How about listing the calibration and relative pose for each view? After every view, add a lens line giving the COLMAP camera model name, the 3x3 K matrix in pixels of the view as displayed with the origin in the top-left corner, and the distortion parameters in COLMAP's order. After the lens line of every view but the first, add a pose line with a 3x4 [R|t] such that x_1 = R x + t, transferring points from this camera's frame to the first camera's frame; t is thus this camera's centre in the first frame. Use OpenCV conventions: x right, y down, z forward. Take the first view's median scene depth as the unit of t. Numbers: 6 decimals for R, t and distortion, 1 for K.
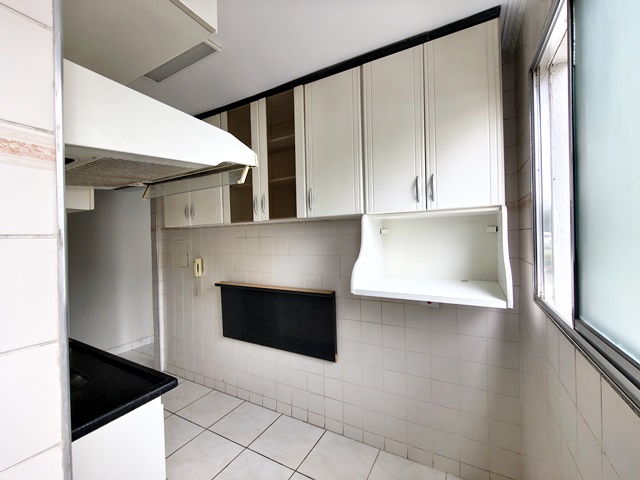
lens RADIAL K [[273.1, 0, 322.0], [0, 273.1, 238.6], [0, 0, 1]] dist [0.002512, -0.001626]
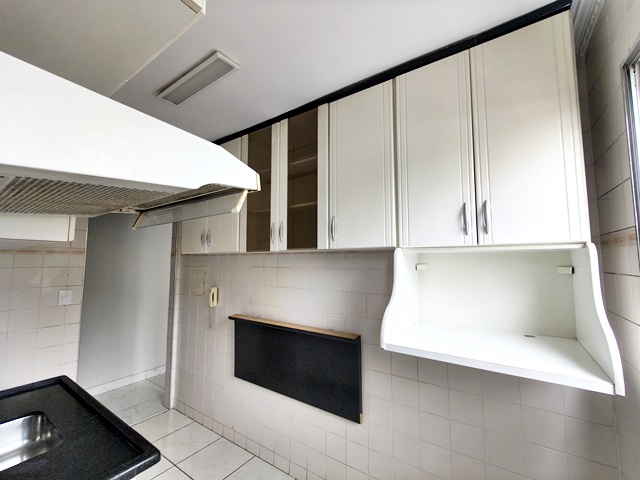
lens RADIAL K [[273.1, 0, 321.9], [0, 273.1, 238.3], [0, 0, 1]] dist [0.002512, -0.001626]
pose [[0.995235, 0.016607, -0.096081, 0.005146], [-0.025016, 0.995895, -0.086986, -0.032706], [0.094242, 0.088975, 0.991565, 0.127452]]
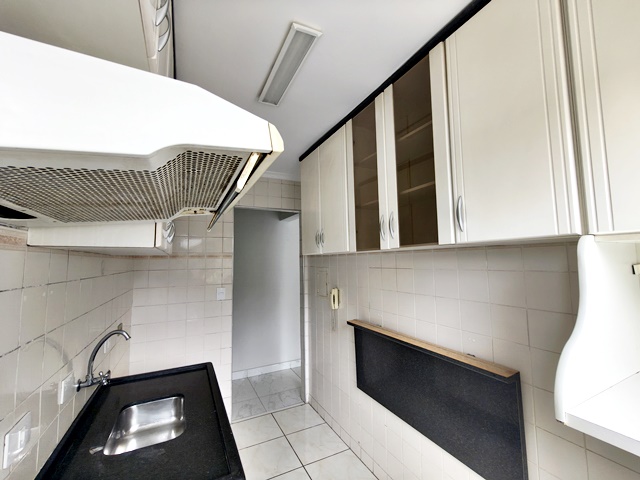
lens RADIAL K [[273.1, 0, 321.3], [0, 273.1, 238.3], [0, 0, 1]] dist [0.002512, -0.001626]
pose [[0.827296, -0.036342, -0.560589, 0.038040], [-0.007638, 0.997085, -0.075912, -0.037838], [0.561714, 0.067084, 0.824607, 0.308483]]
